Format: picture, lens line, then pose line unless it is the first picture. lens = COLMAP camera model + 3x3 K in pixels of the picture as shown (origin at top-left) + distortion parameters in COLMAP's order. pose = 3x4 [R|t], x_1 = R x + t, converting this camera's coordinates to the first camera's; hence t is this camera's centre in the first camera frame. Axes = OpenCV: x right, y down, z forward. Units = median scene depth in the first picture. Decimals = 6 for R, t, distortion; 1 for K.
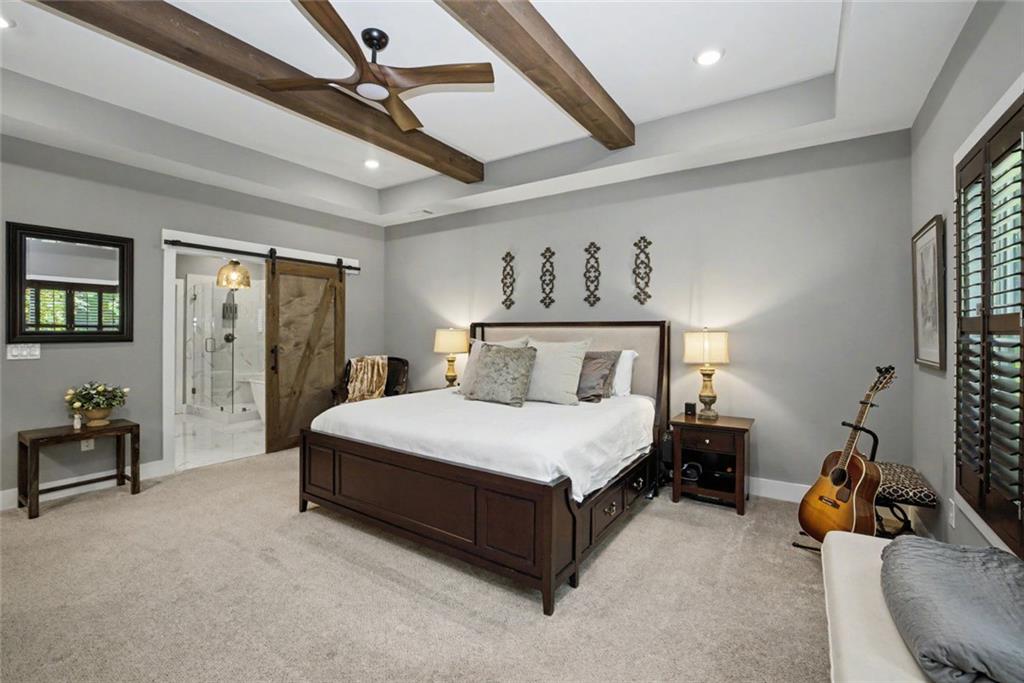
lens RADIAL K [[448.5, 0, 506.6], [0, 448.5, 330.6], [0, 0, 1]] dist [-0.004512, -0.000006]
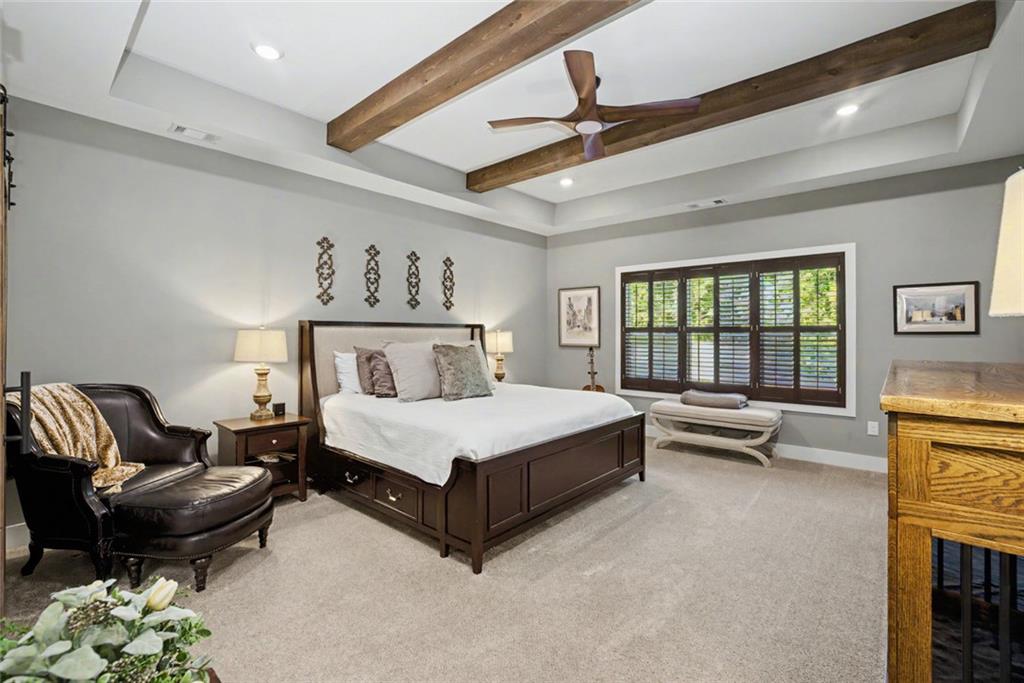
lens RADIAL K [[448.5, 0, 506.6], [0, 448.5, 330.6], [0, 0, 1]] dist [-0.004512, -0.000006]
pose [[0.149414, 0.000329, 0.988775, -0.859727], [-0.004621, 0.999989, 0.000366, -0.002087], [-0.988764, -0.004623, 0.149413, 0.596634]]
